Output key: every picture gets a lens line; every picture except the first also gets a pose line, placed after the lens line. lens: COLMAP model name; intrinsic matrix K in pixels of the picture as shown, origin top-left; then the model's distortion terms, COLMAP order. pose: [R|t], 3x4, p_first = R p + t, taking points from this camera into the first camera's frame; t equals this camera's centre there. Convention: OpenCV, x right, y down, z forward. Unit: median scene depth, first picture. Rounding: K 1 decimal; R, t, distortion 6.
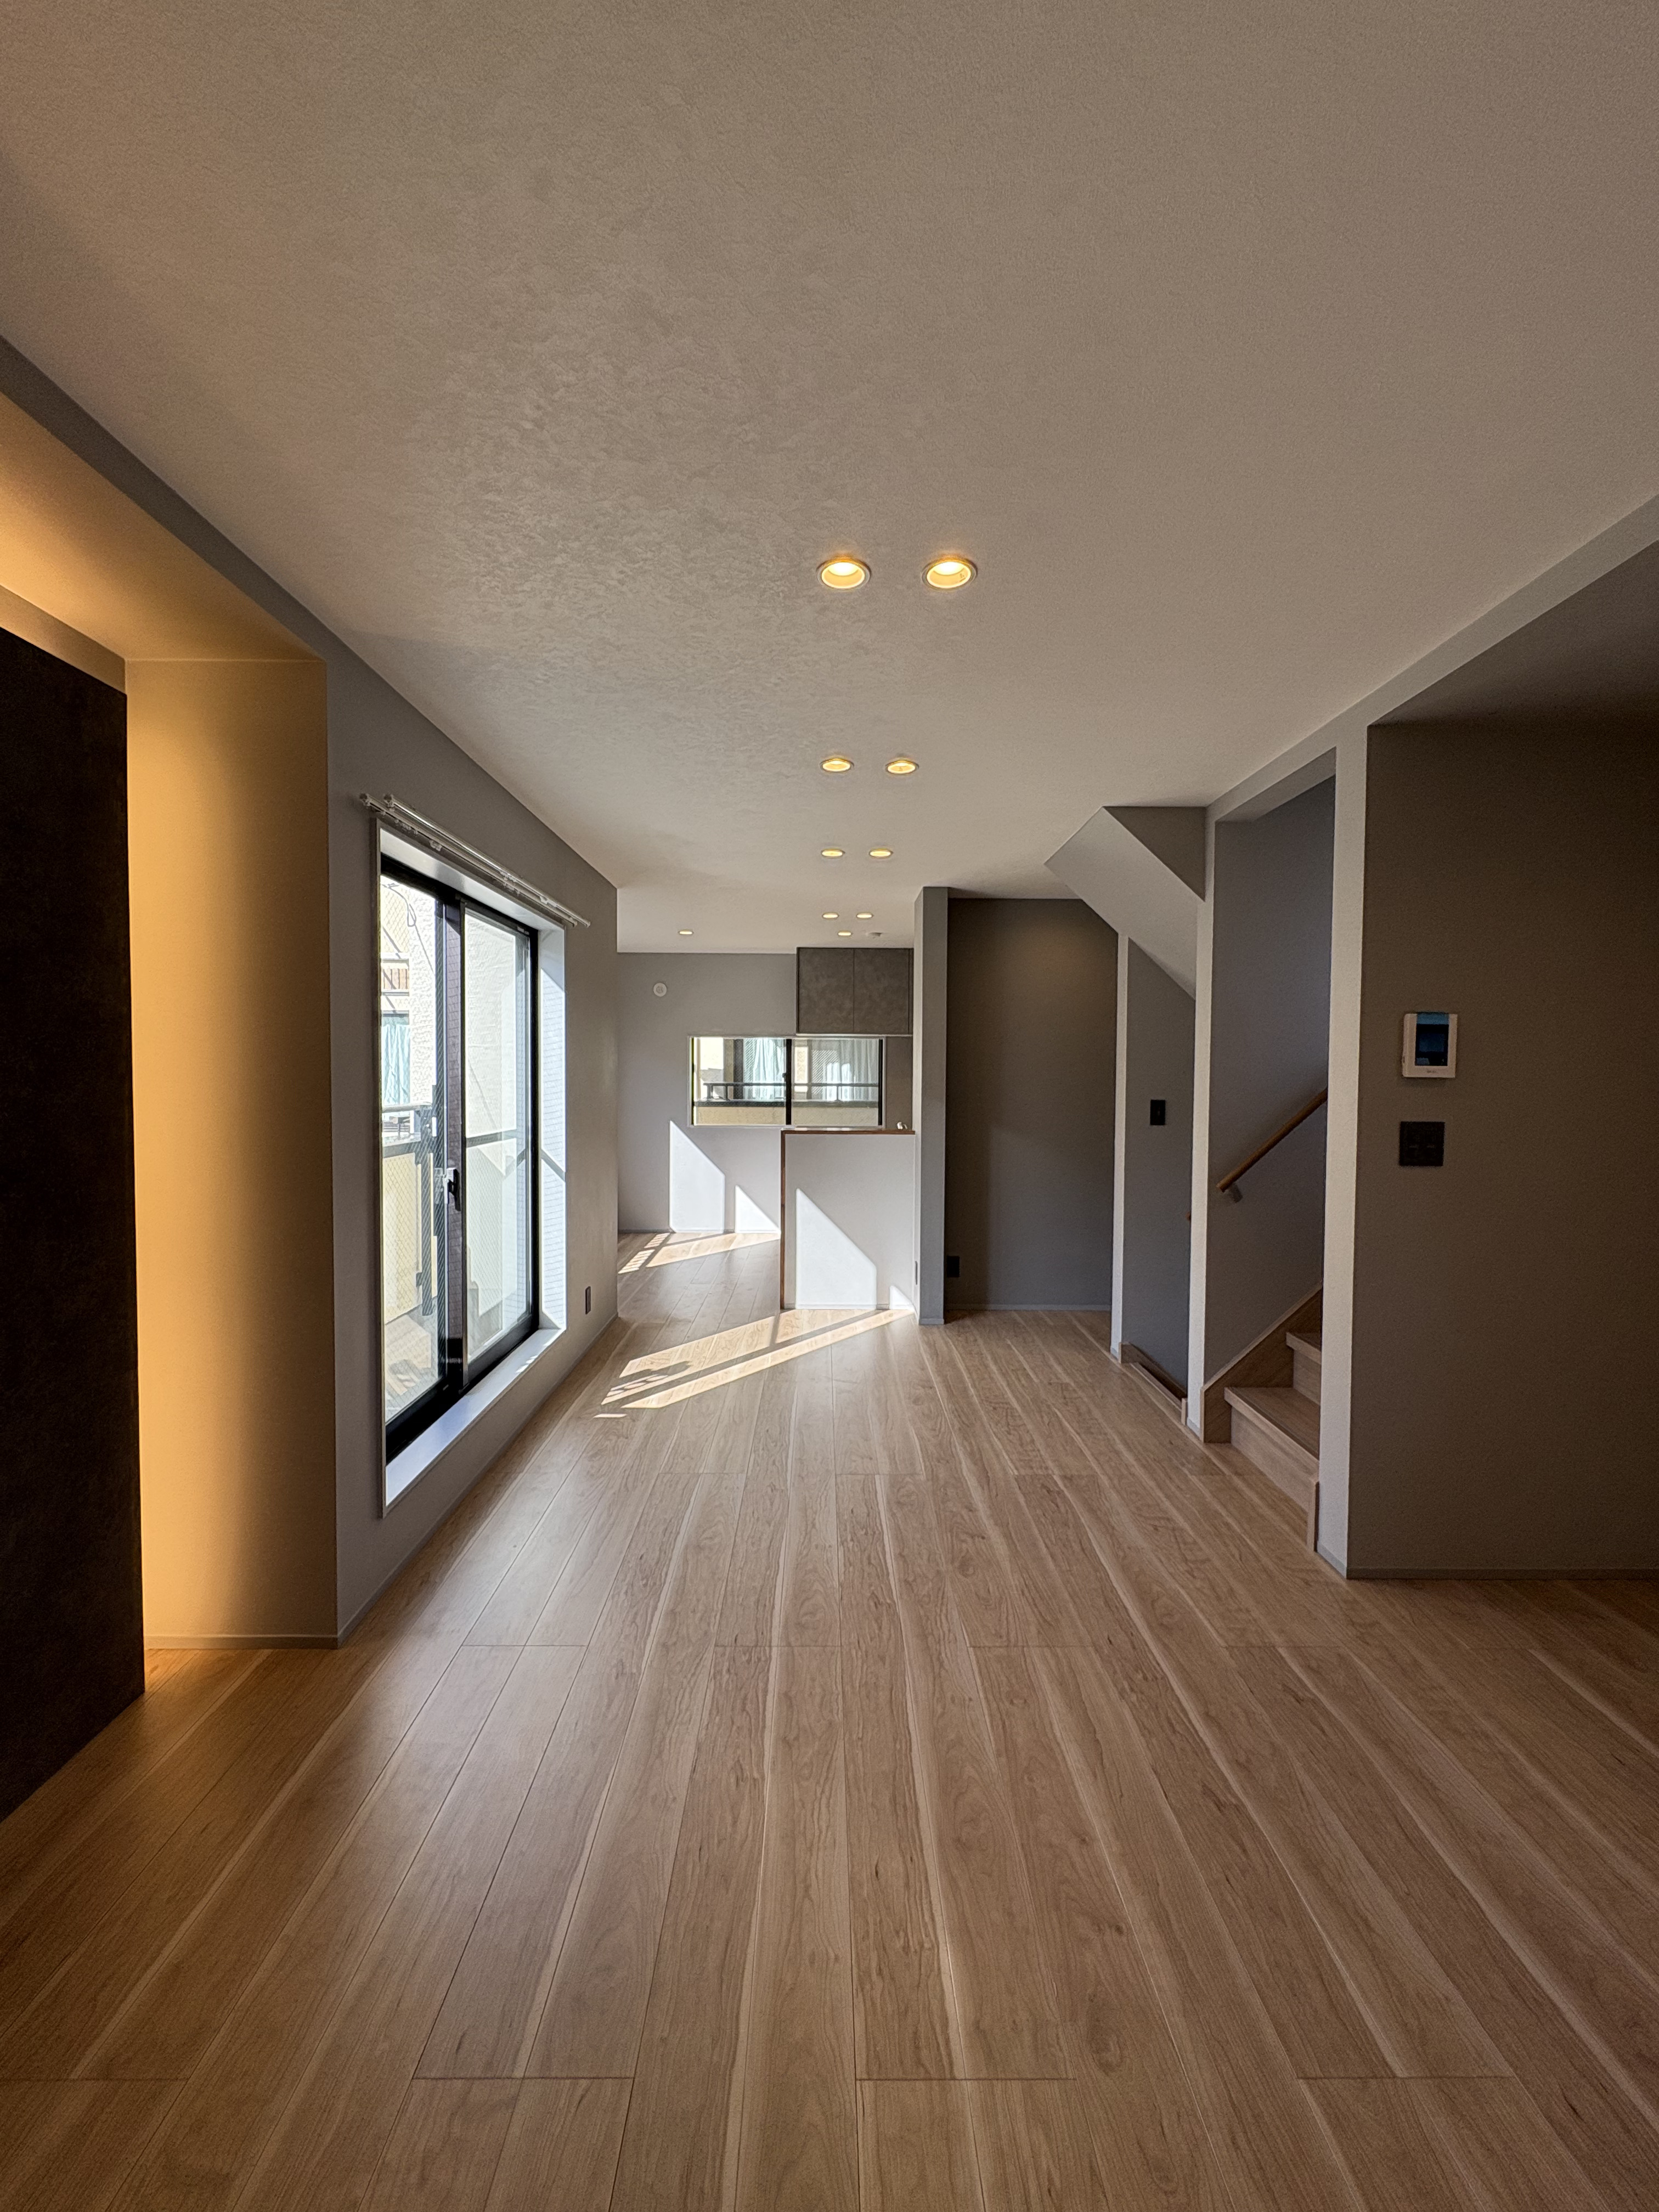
lens RADIAL K [[875.0, 0, 829.5], [0, 875.0, 1106.0], [0, 0, 1]] dist [0.001272, 0.000243]
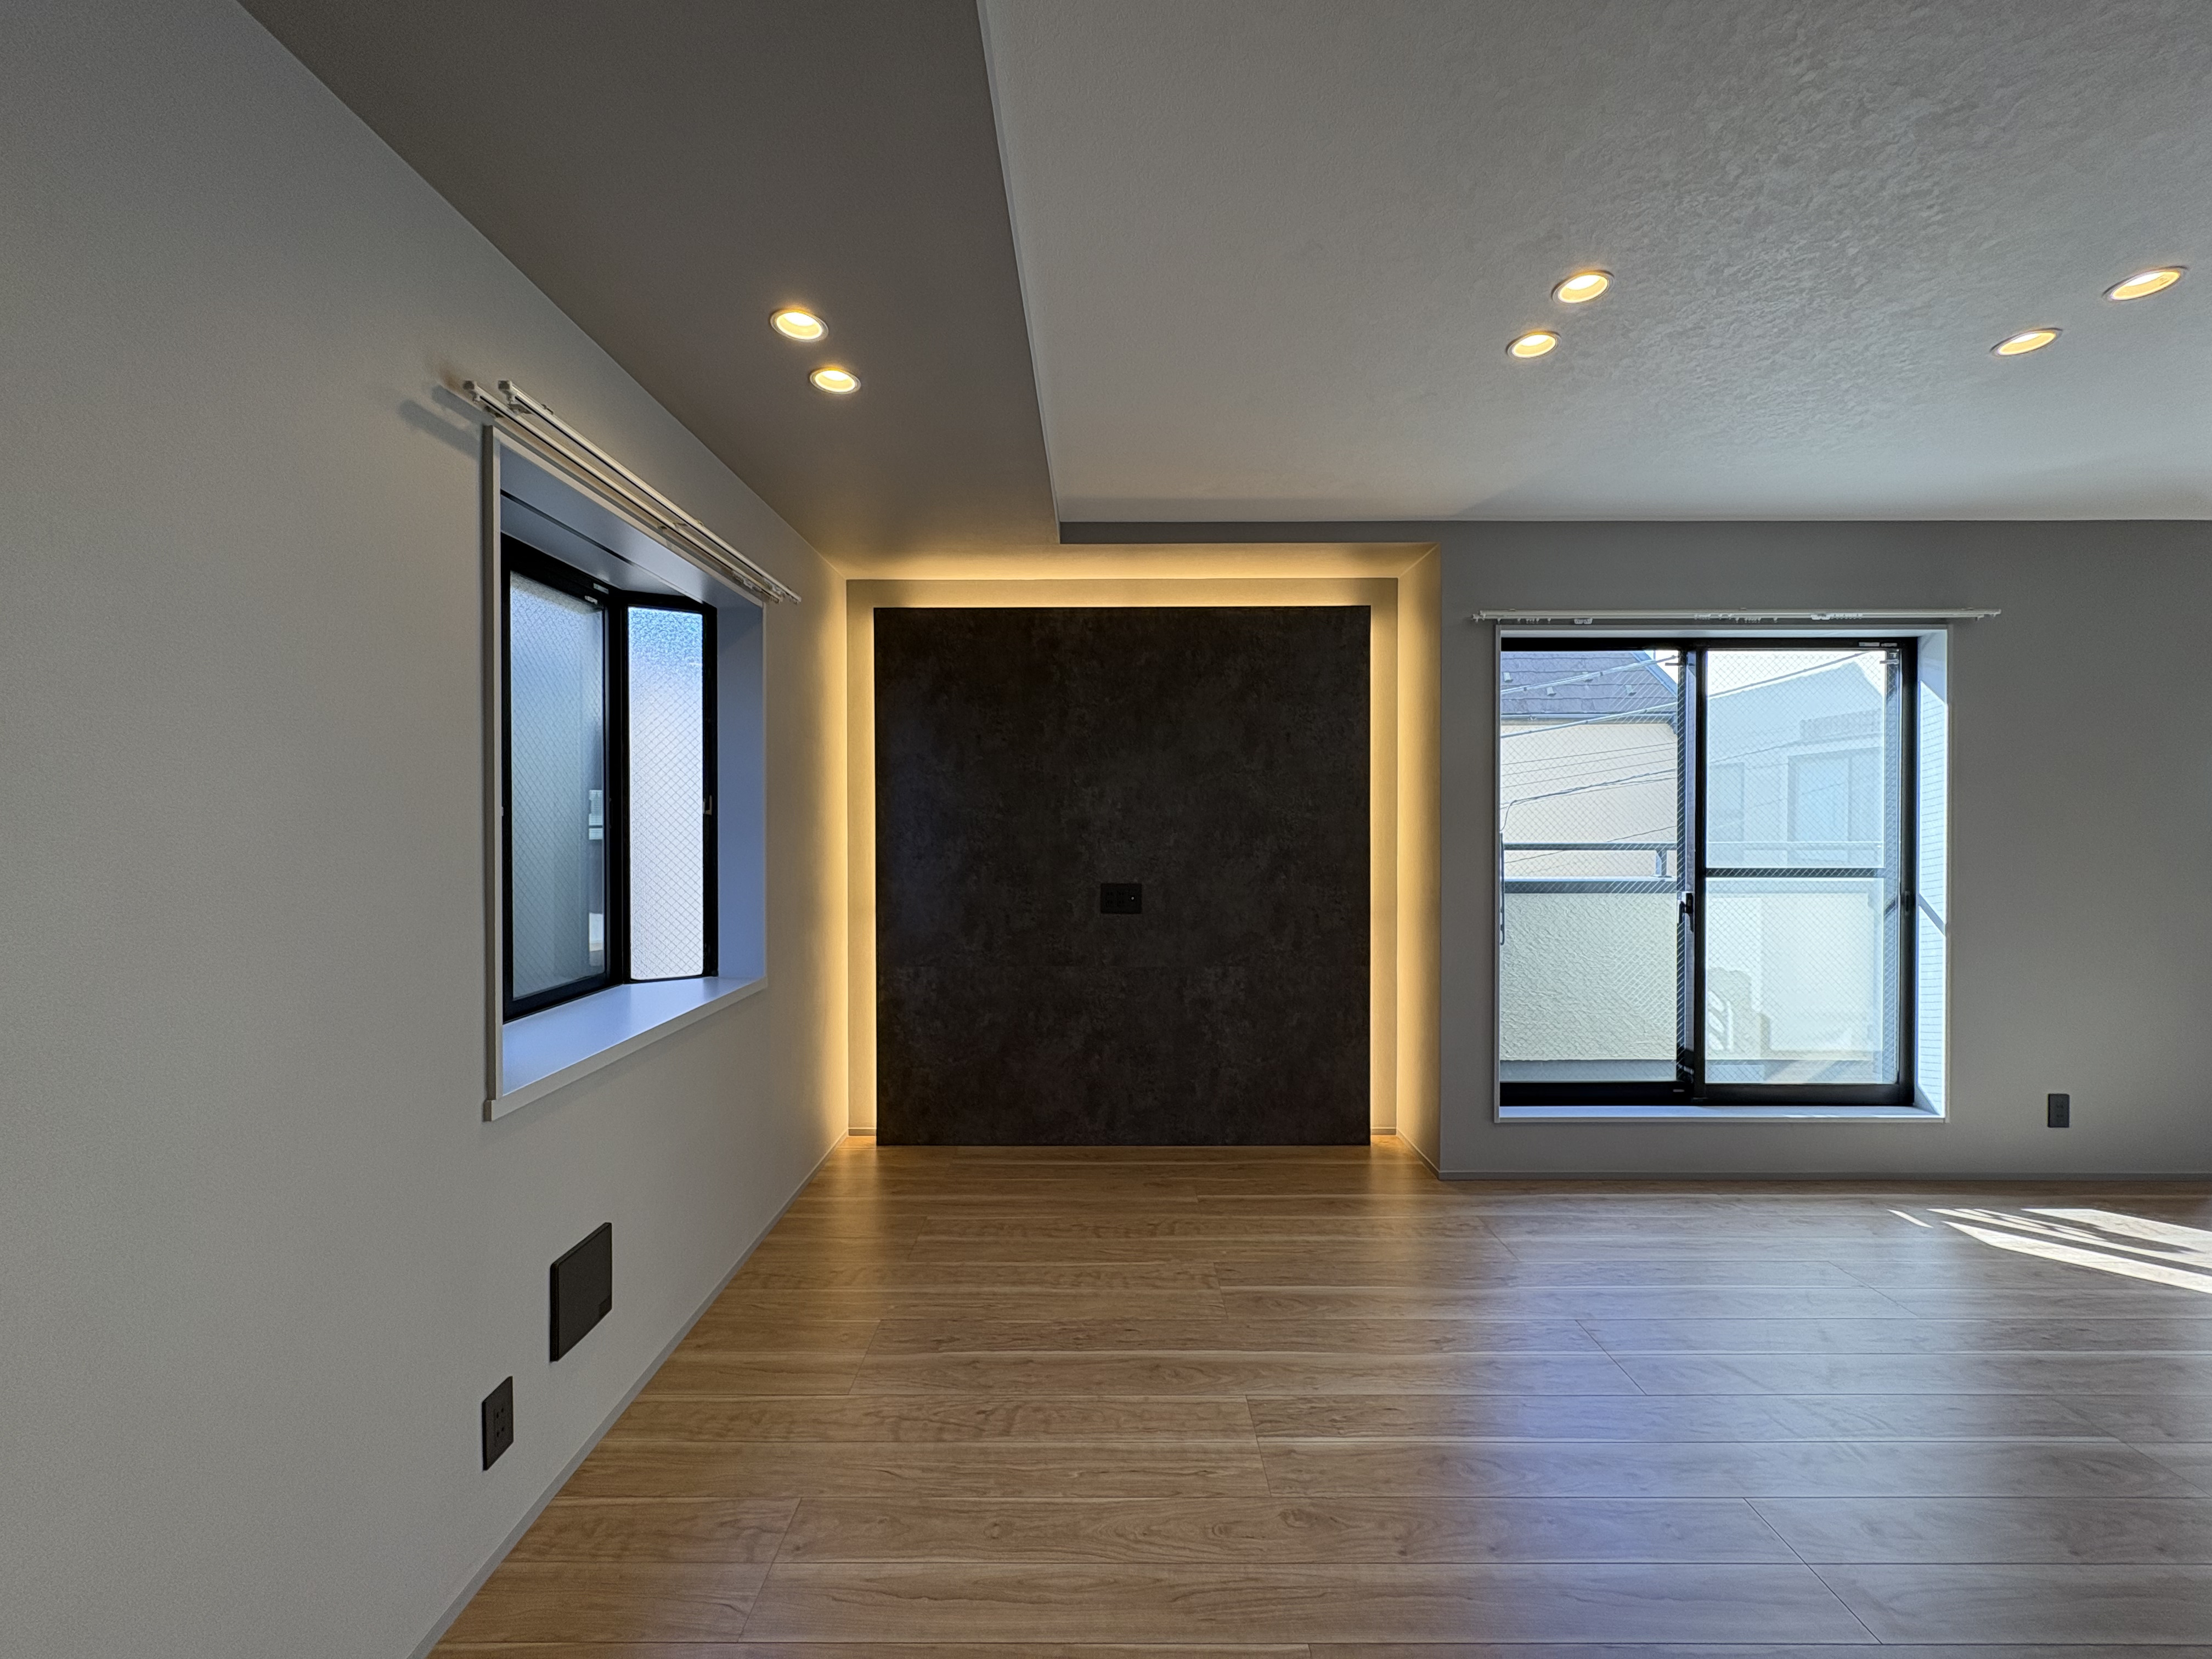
lens RADIAL K [[875.0, 0, 1106.0], [0, 875.0, 829.5], [0, 0, 1]] dist [0.001272, 0.000243]
pose [[-0.009036, 0.000908, -0.999959, 0.668704], [-0.034707, 0.999397, 0.001221, 0.017319], [0.999357, 0.034717, -0.008999, 0.280087]]
